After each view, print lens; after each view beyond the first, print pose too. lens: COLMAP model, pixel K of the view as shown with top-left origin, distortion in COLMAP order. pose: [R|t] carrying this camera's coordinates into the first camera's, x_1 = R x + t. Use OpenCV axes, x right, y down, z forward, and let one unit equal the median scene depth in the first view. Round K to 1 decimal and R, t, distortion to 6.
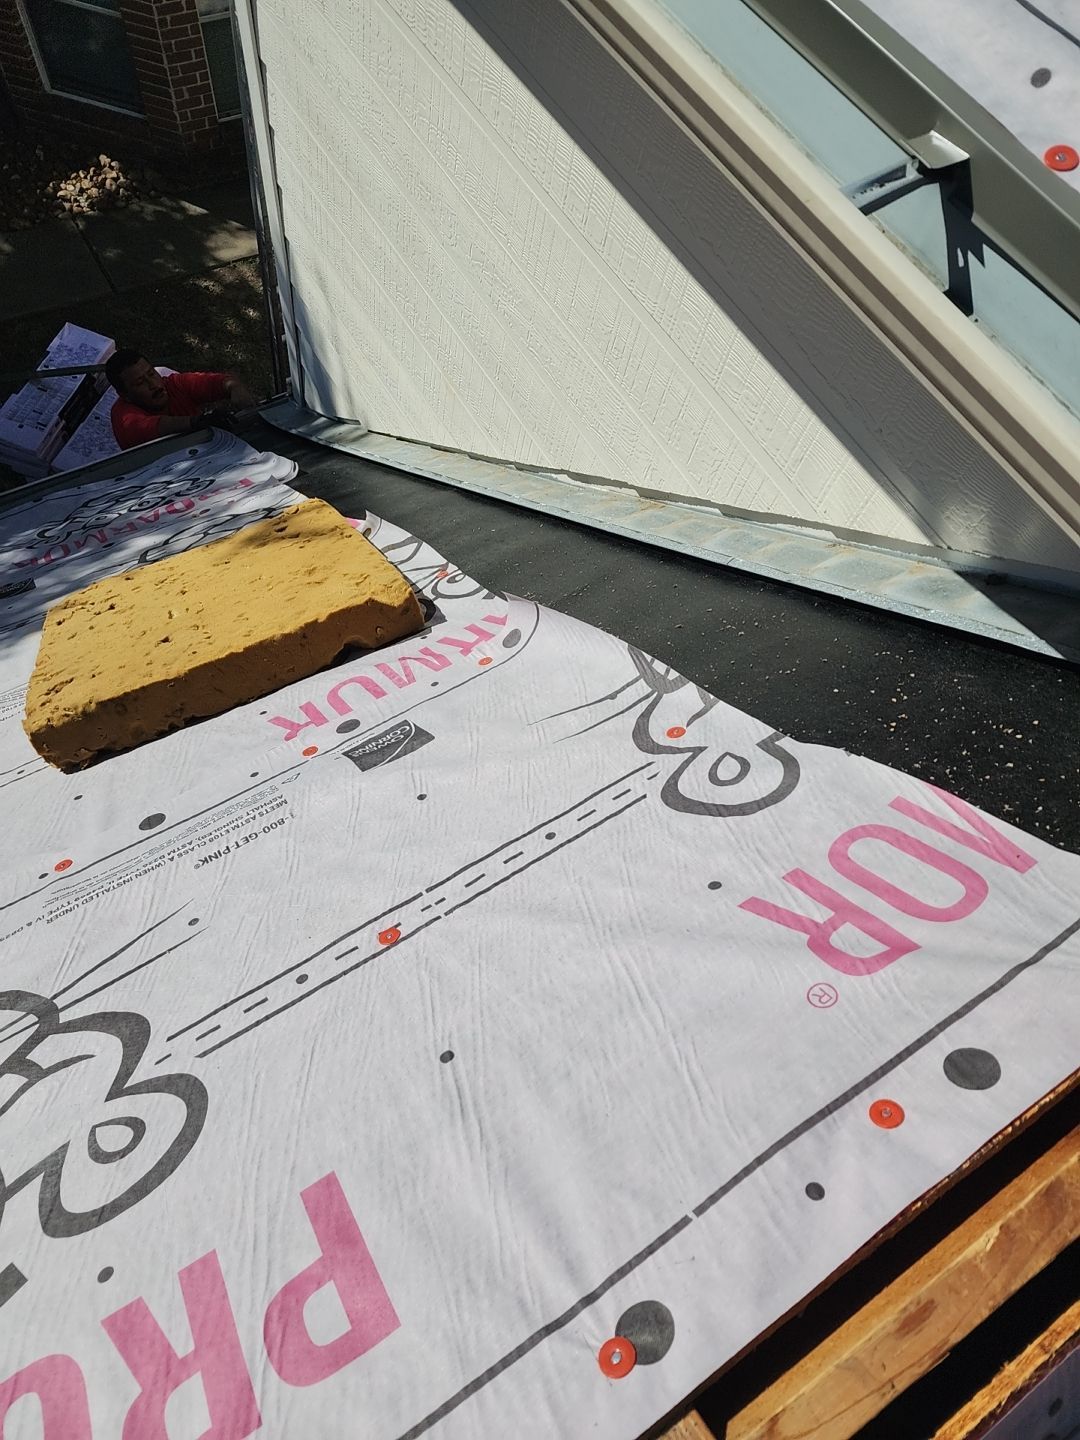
lens RADIAL K [[933.0, 0, 539.8], [0, 933.0, 763.9], [0, 0, 1]] dist [0.094496, -0.111664]
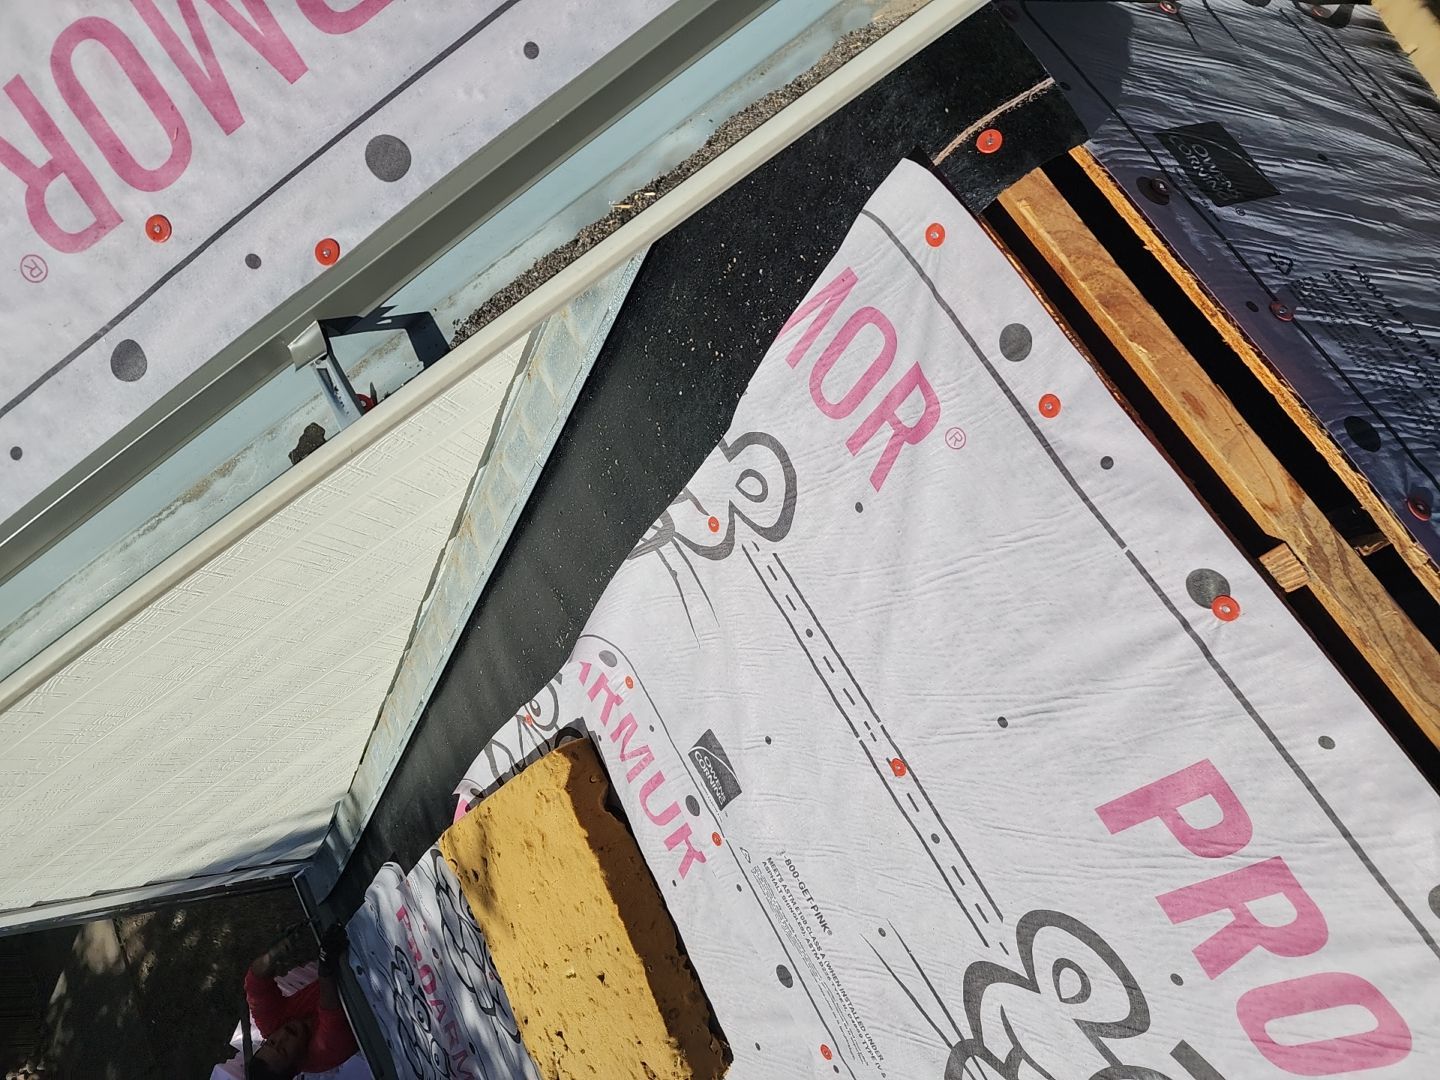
lens RADIAL K [[937.8, 0, 741.6], [0, 937.8, 550.0], [0, 0, 1]] dist [0.072024, -0.055832]
pose [[-0.003854, -0.998451, 0.055496, 0.048479], [0.991836, 0.003257, 0.127475, -0.153718], [-0.127458, 0.055534, 0.990288, -0.182716]]
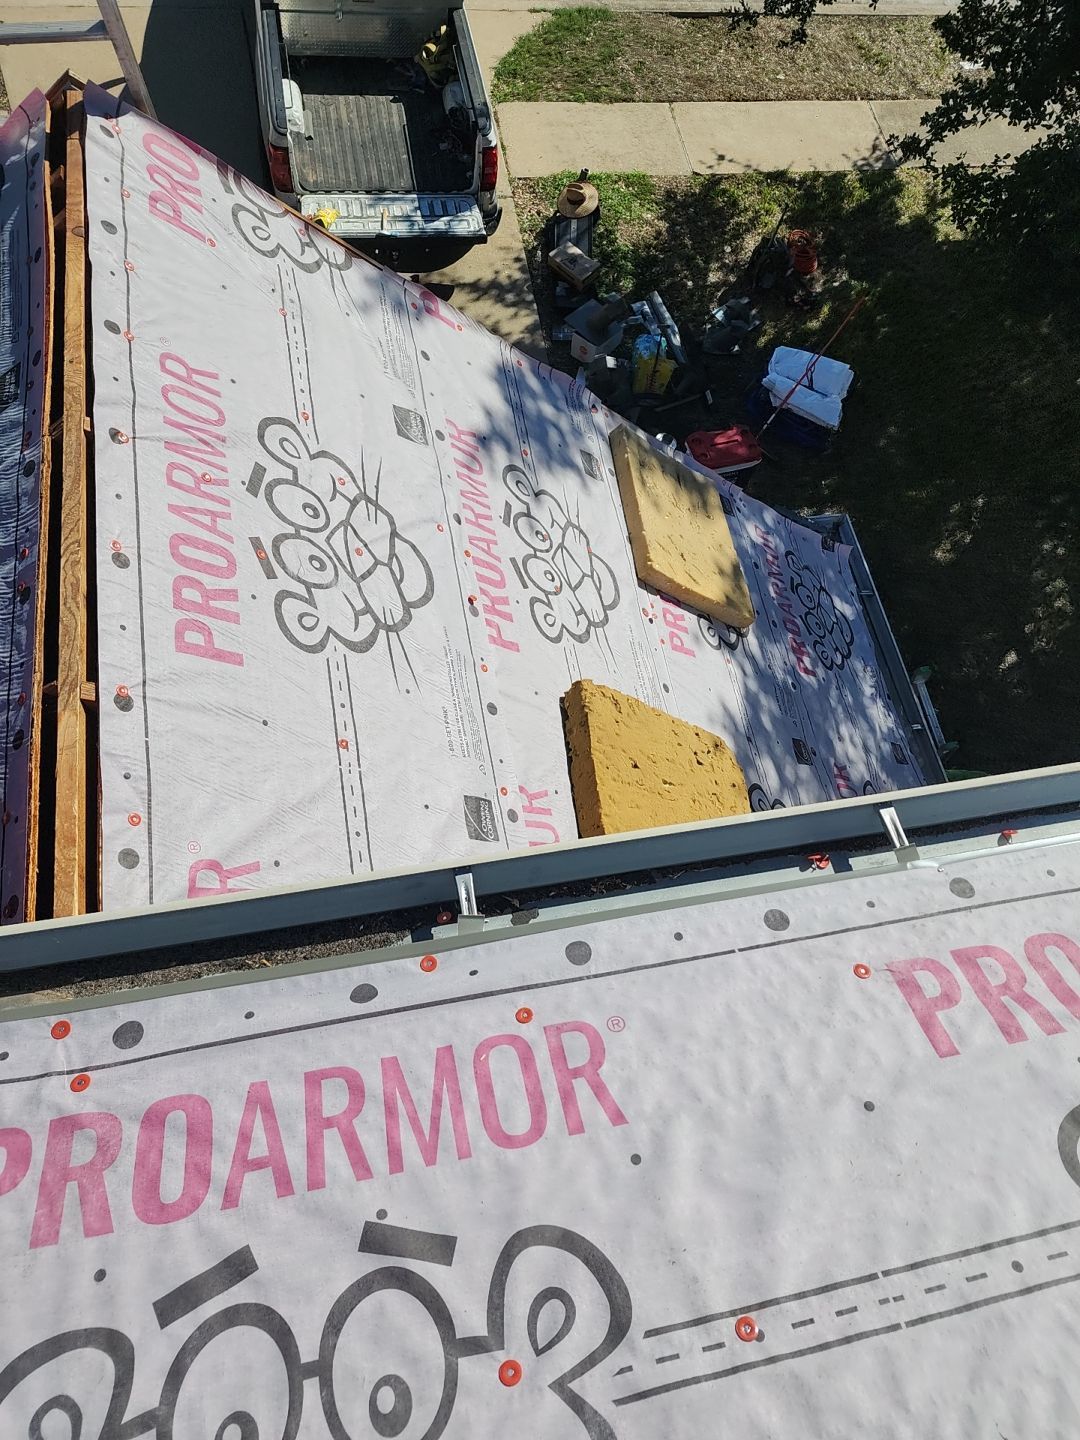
lens RADIAL K [[1016.2, 0, 540.2], [0, 1016.2, 745.4], [0, 0, 1]] dist [0.043378, -0.075555]
pose [[-0.366550, 0.783006, -0.502536, 0.700482], [-0.890162, -0.138017, 0.434238, -1.017870], [0.270652, 0.606509, 0.747592, -0.486388]]
